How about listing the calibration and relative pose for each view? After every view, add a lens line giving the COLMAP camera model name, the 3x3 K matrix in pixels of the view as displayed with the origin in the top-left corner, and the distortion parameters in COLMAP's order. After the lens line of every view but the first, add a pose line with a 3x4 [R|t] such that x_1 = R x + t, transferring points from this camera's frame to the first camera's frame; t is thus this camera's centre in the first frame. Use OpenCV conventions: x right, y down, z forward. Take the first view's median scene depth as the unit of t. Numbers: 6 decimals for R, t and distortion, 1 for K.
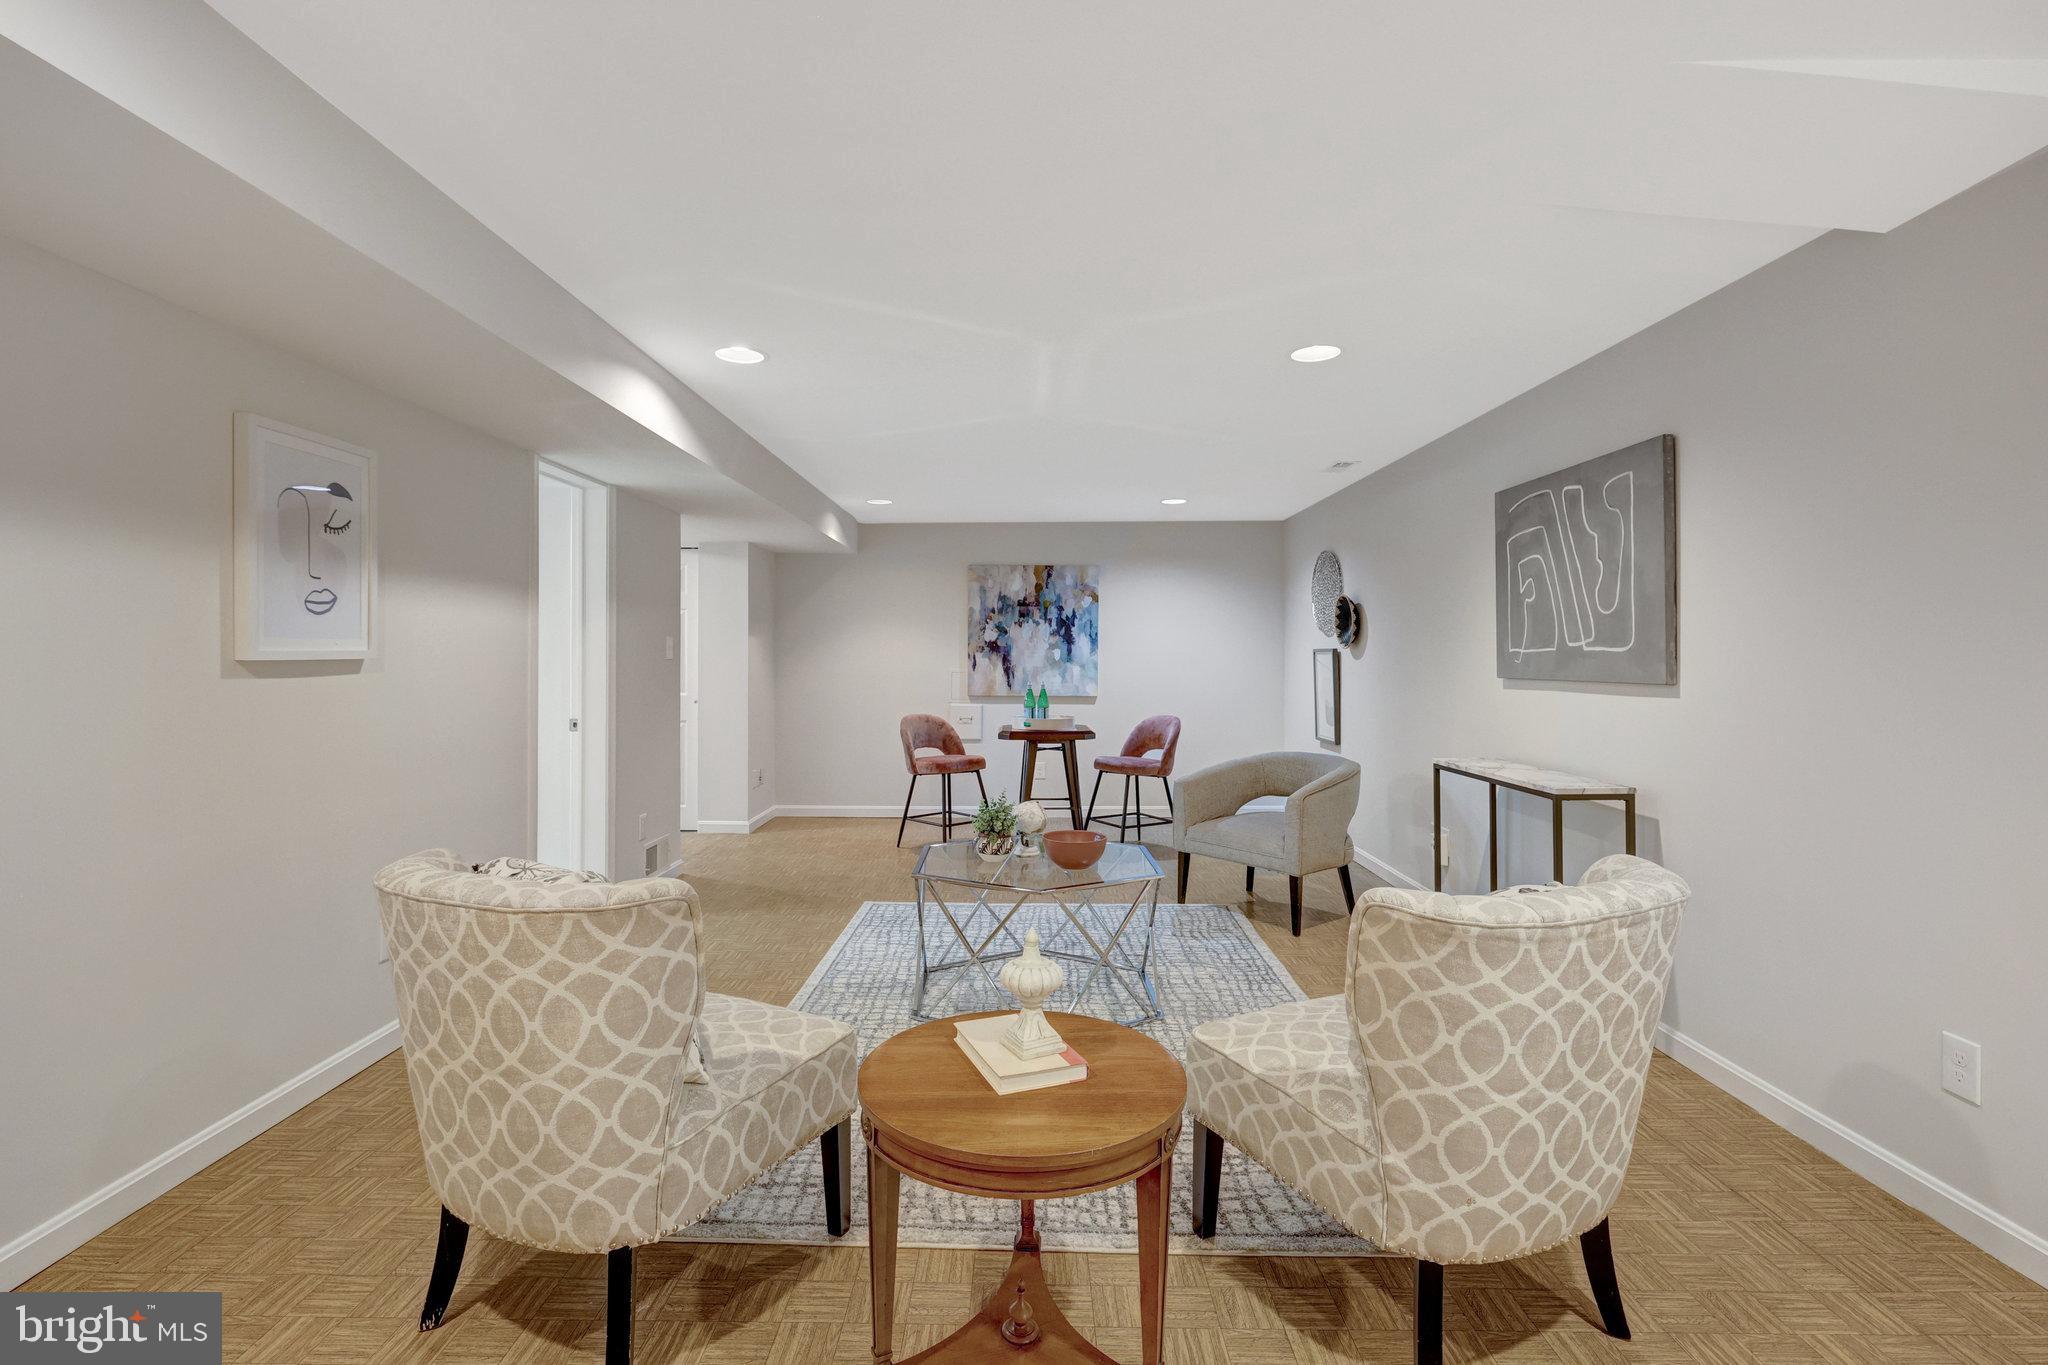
lens RADIAL K [[991.5, 0, 1022.4], [0, 991.5, 668.0], [0, 0, 1]] dist [0.000003, -0.000005]
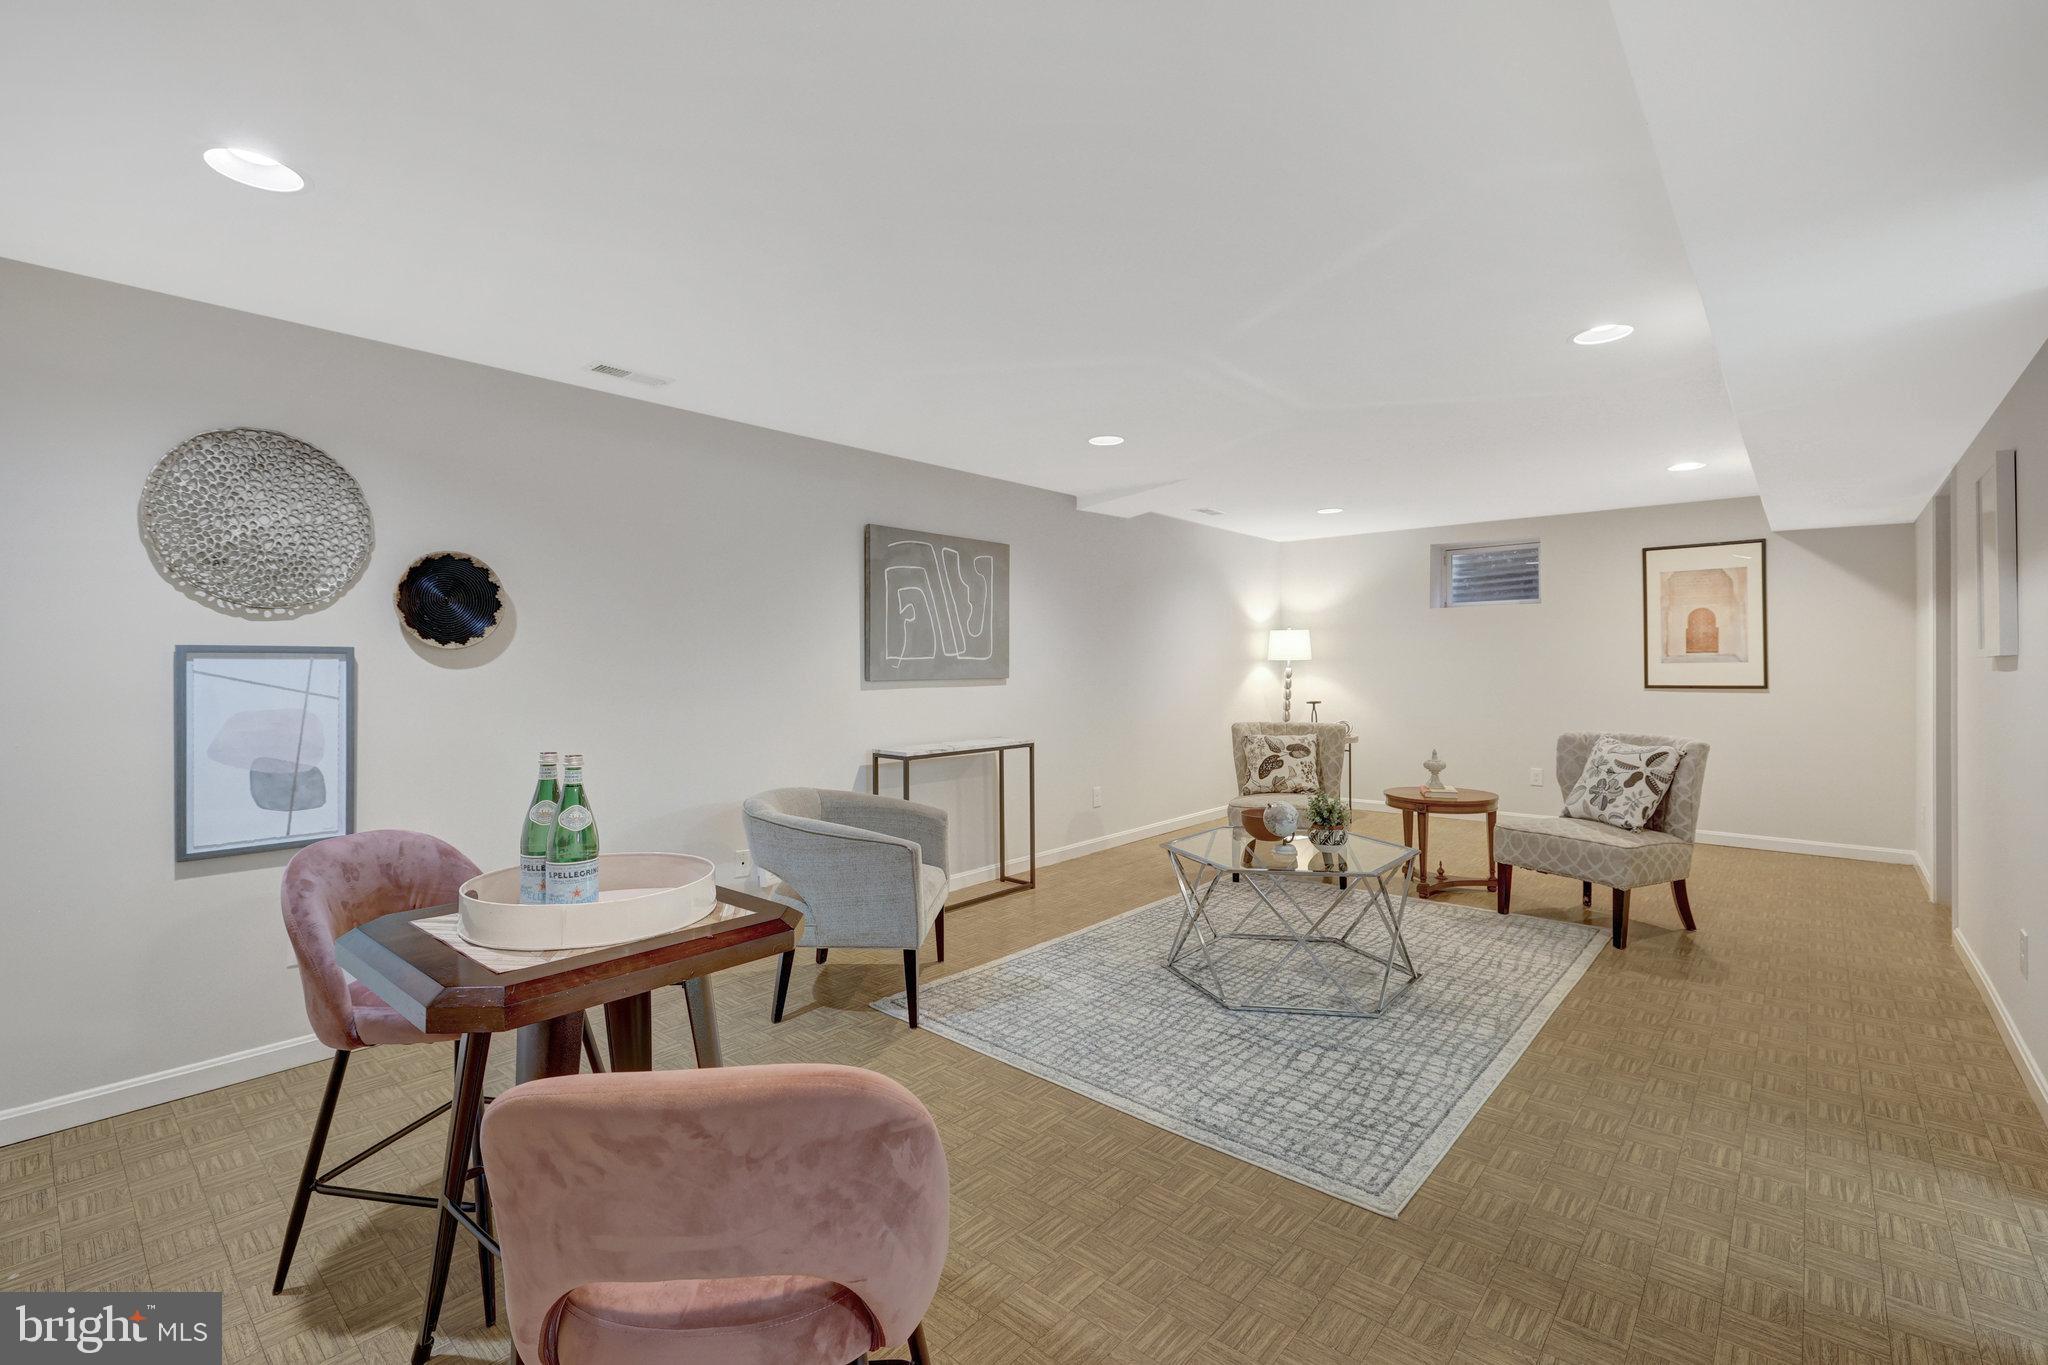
lens RADIAL K [[907.2, 0, 1021.4], [0, 907.2, 661.0], [0, 0, 1]] dist [-0.003411, -0.000751]
pose [[-0.765191, 0.009279, 0.643736, -0.394502], [0.014862, 0.999884, 0.003253, -0.016427], [-0.643632, 0.012057, -0.765240, 1.904034]]
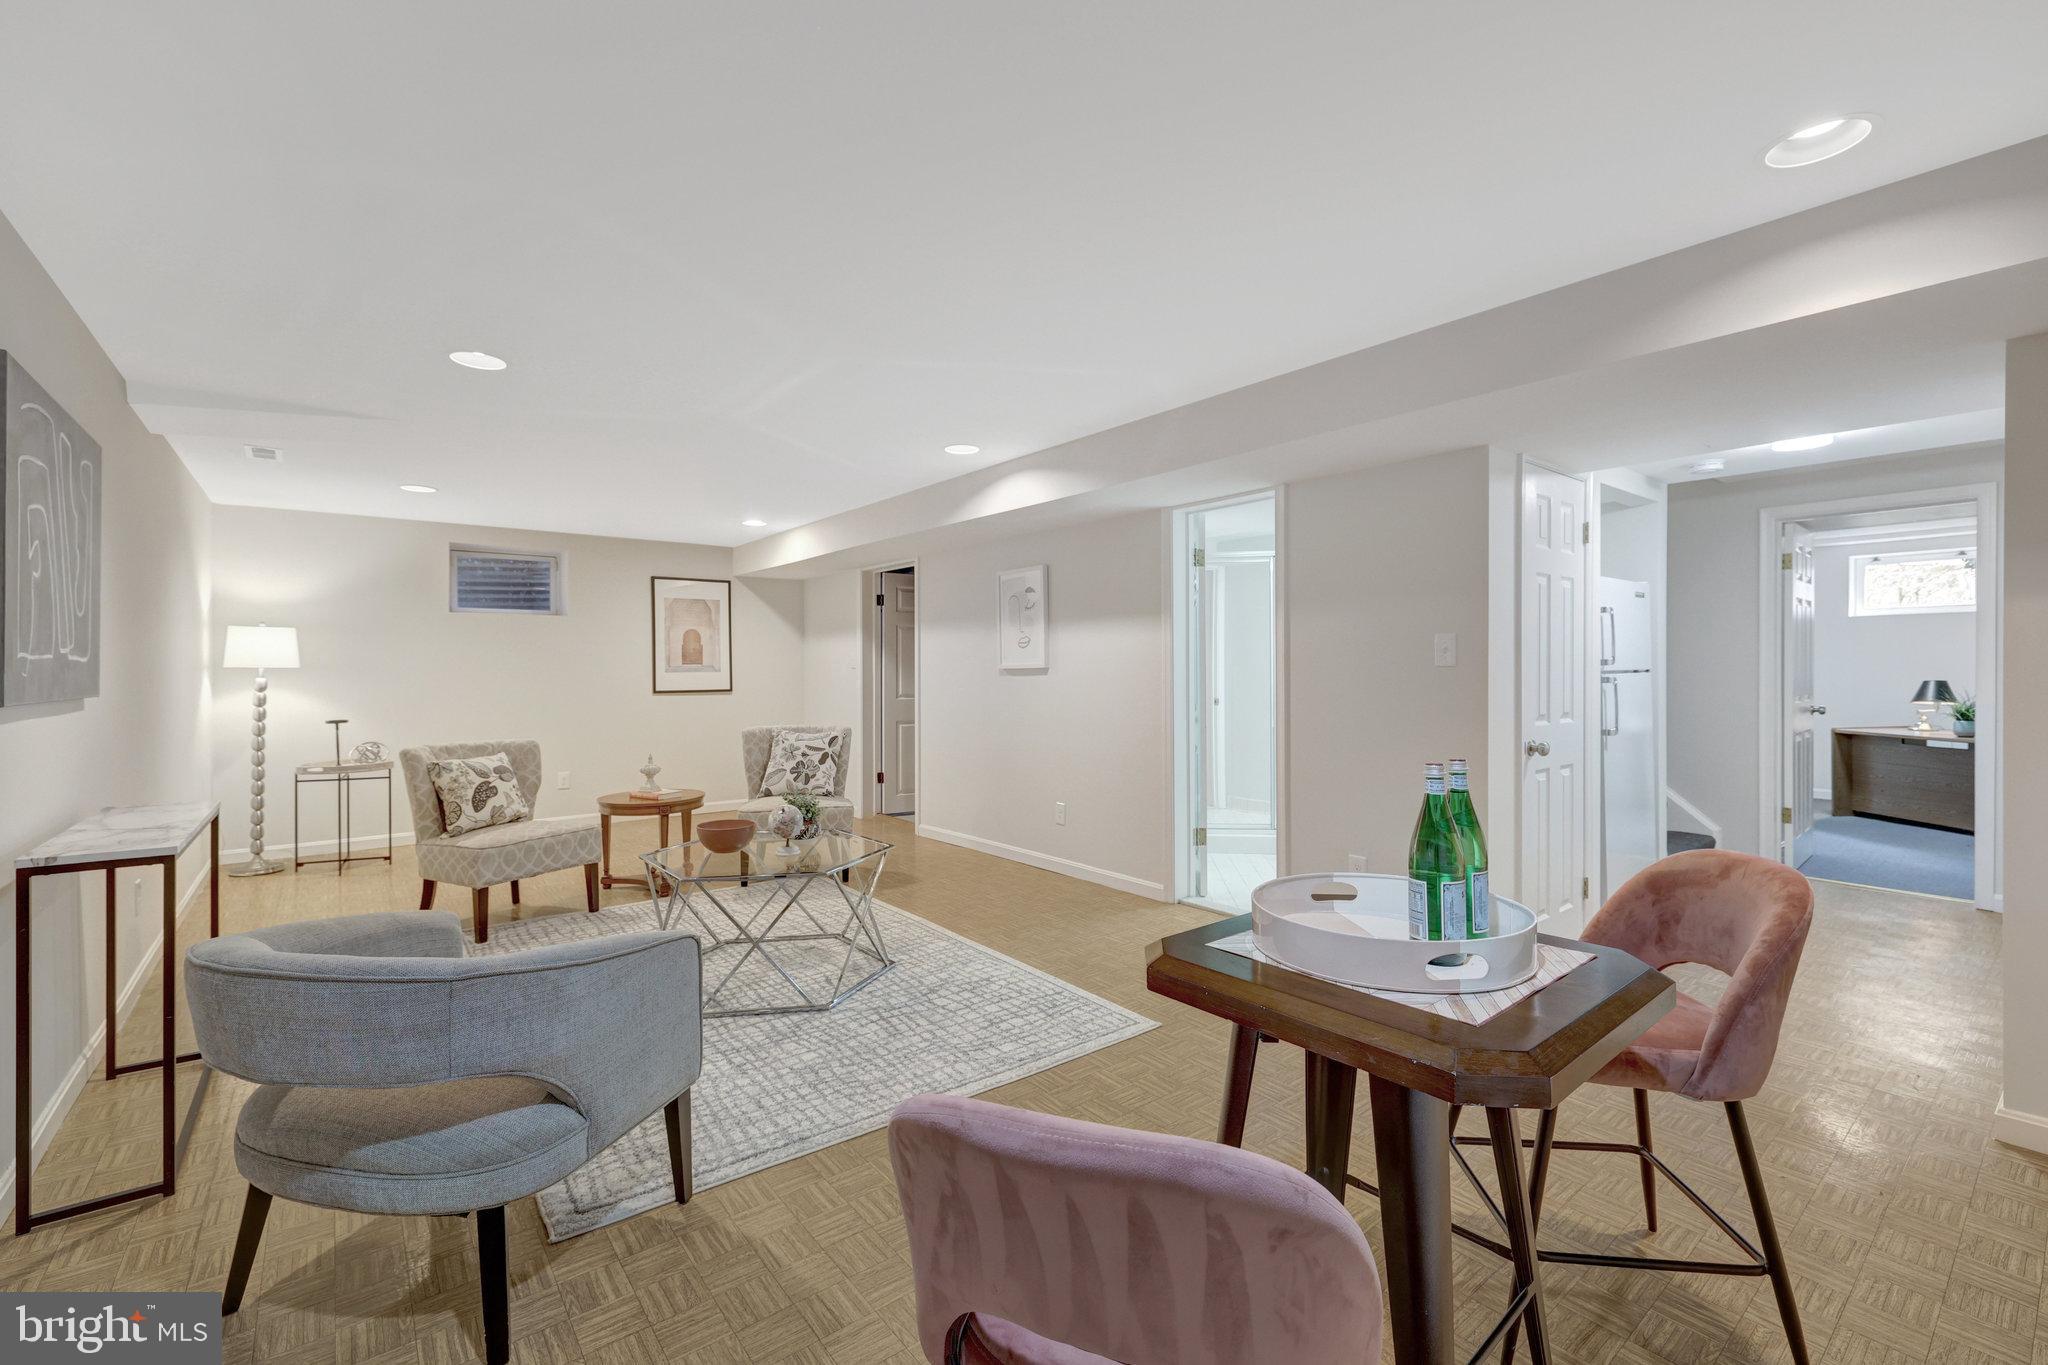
lens RADIAL K [[870.9, 0, 1023.4], [0, 870.9, 680.9], [0, 0, 1]] dist [0.000058, 0.000421]
pose [[-0.764433, 0.012538, -0.644581, 0.411746], [-0.003675, 0.999710, 0.023804, -0.019929], [0.644693, 0.020566, -0.764165, 1.883966]]
